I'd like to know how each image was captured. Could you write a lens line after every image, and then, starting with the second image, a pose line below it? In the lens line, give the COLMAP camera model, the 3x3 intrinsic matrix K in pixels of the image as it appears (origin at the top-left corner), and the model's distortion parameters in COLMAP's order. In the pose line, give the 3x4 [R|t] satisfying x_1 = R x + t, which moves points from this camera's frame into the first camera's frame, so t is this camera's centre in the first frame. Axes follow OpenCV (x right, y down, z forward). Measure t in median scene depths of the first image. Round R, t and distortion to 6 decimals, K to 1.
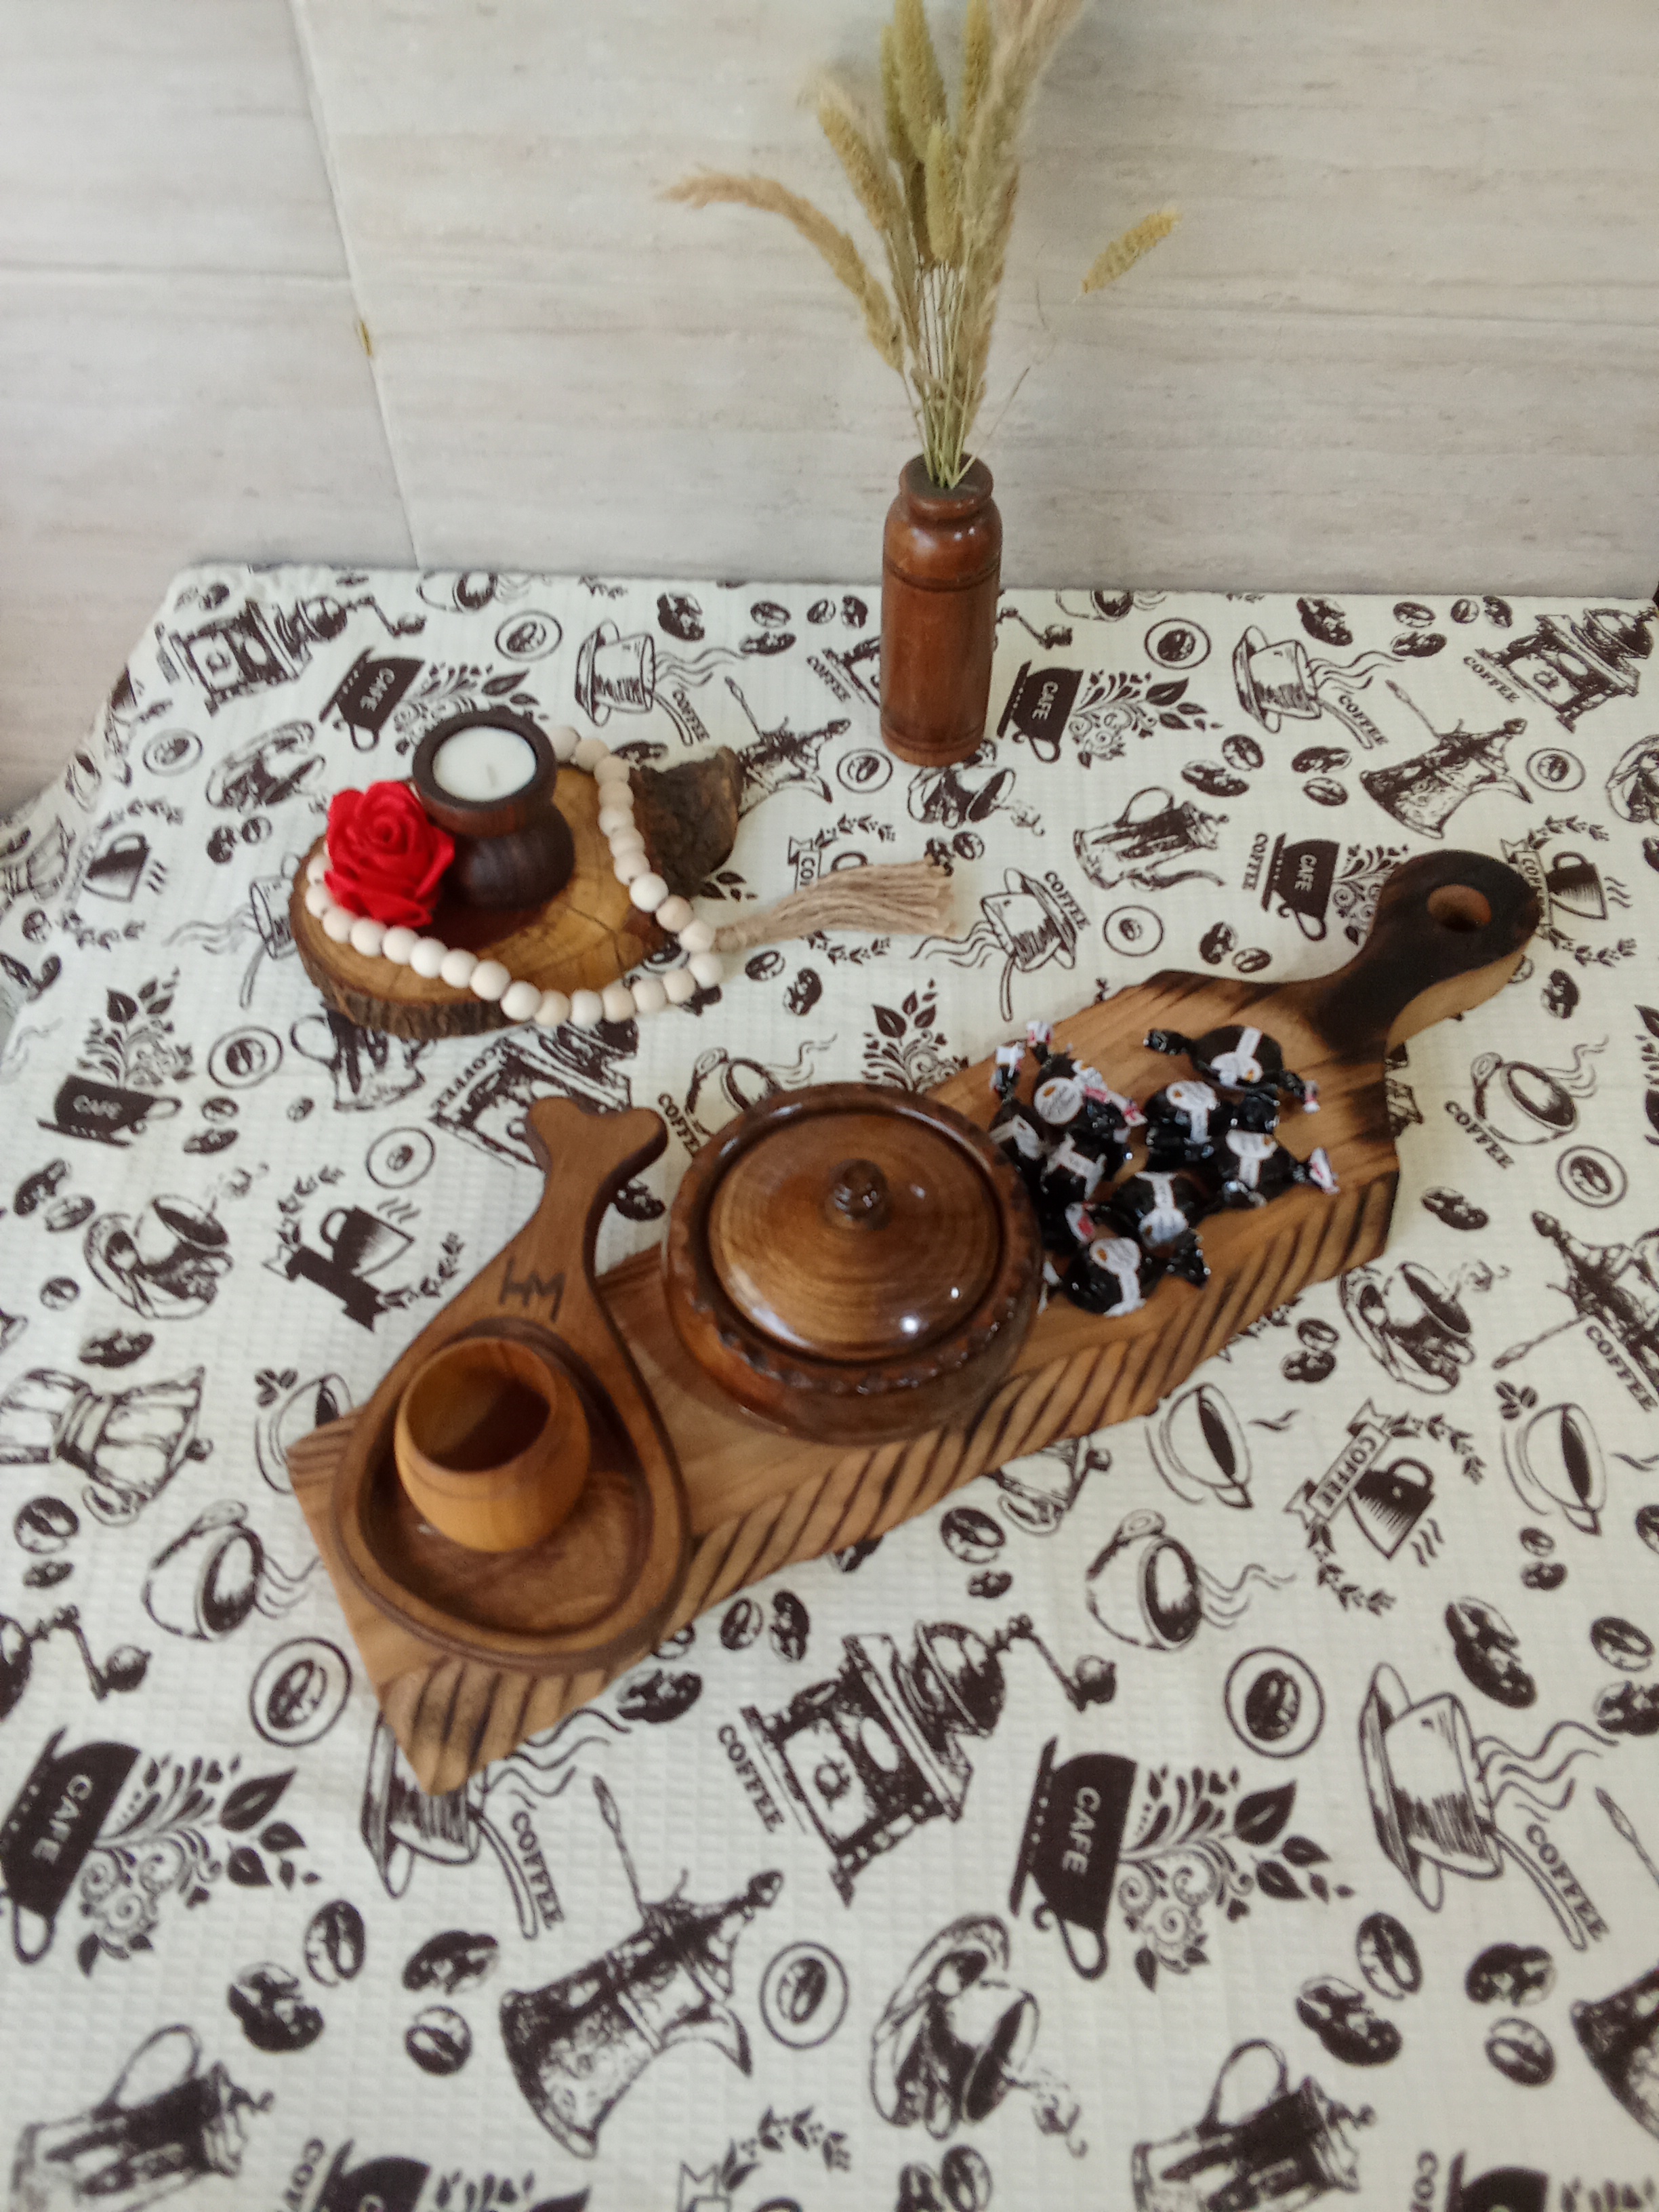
lens RADIAL K [[1782.5, 0, 826.0], [0, 1782.5, 1094.4], [0, 0, 1]] dist [0.081672, -0.142957]
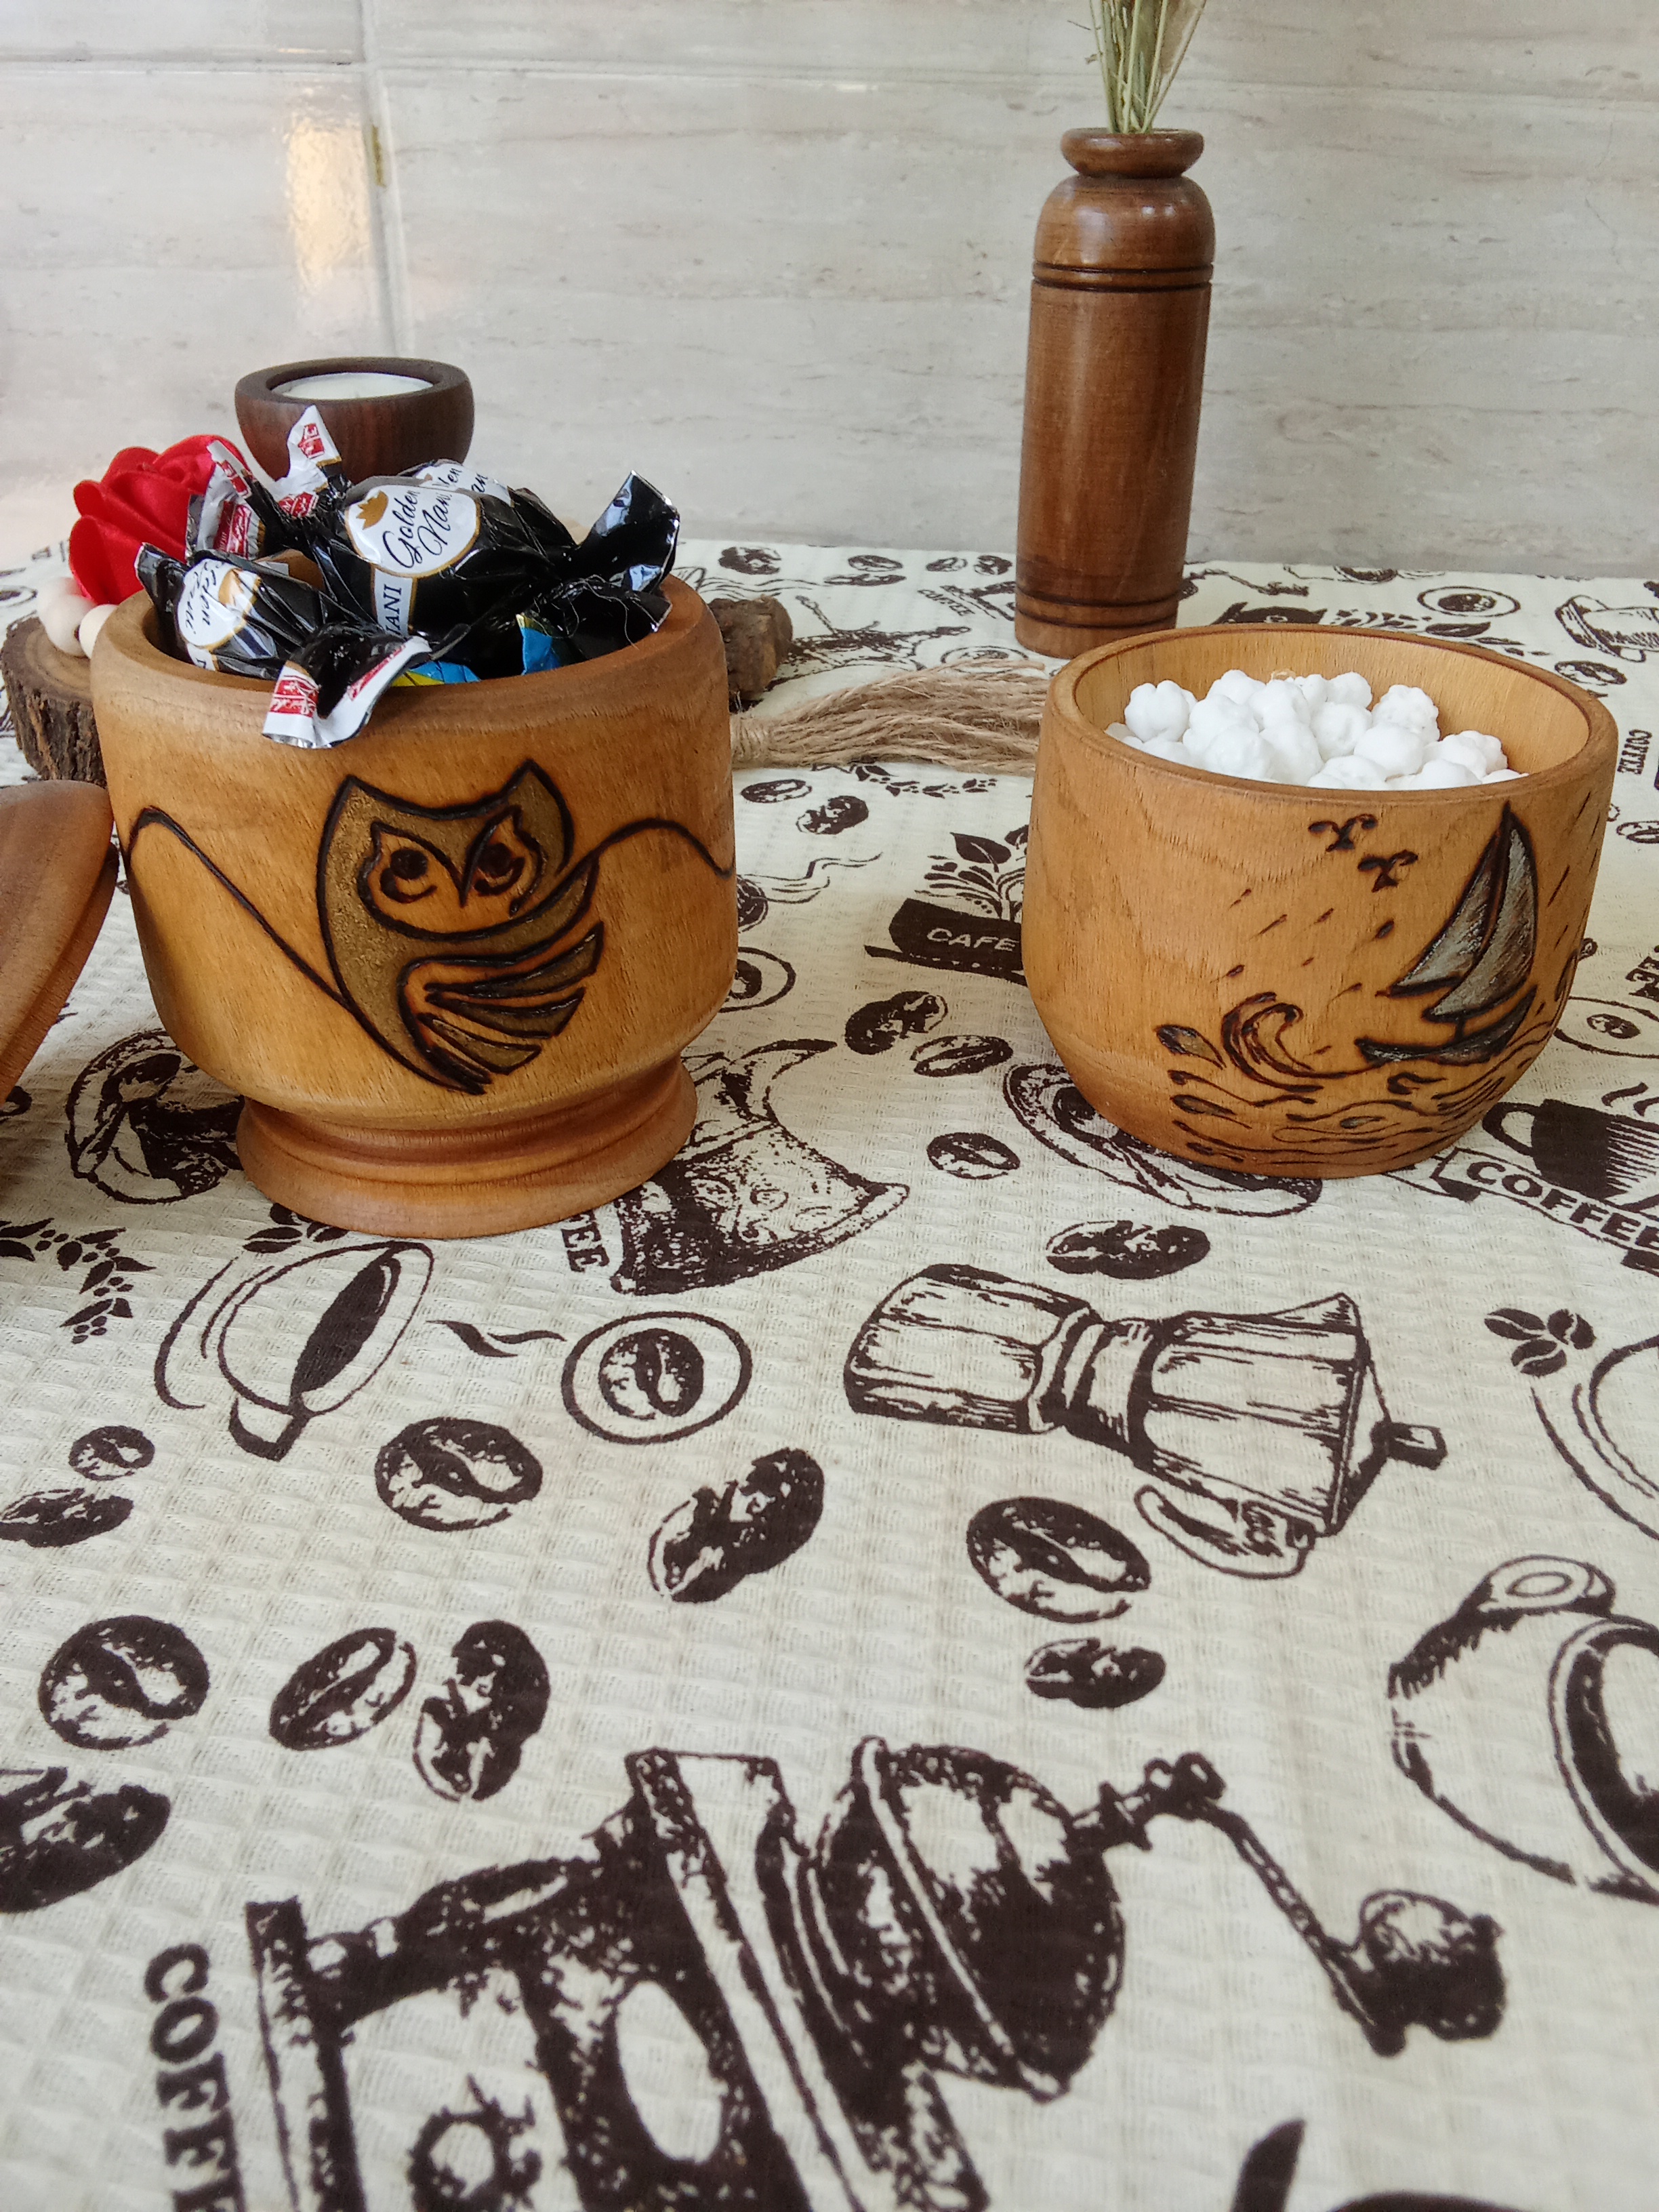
lens RADIAL K [[1782.5, 0, 842.5], [0, 1782.5, 1115.2], [0, 0, 1]] dist [0.081672, -0.142957]
pose [[0.991364, 0.074046, -0.108236, 0.070895], [-0.111134, 0.912524, -0.393635, 0.306834], [0.069621, 0.402264, 0.912873, 0.626102]]
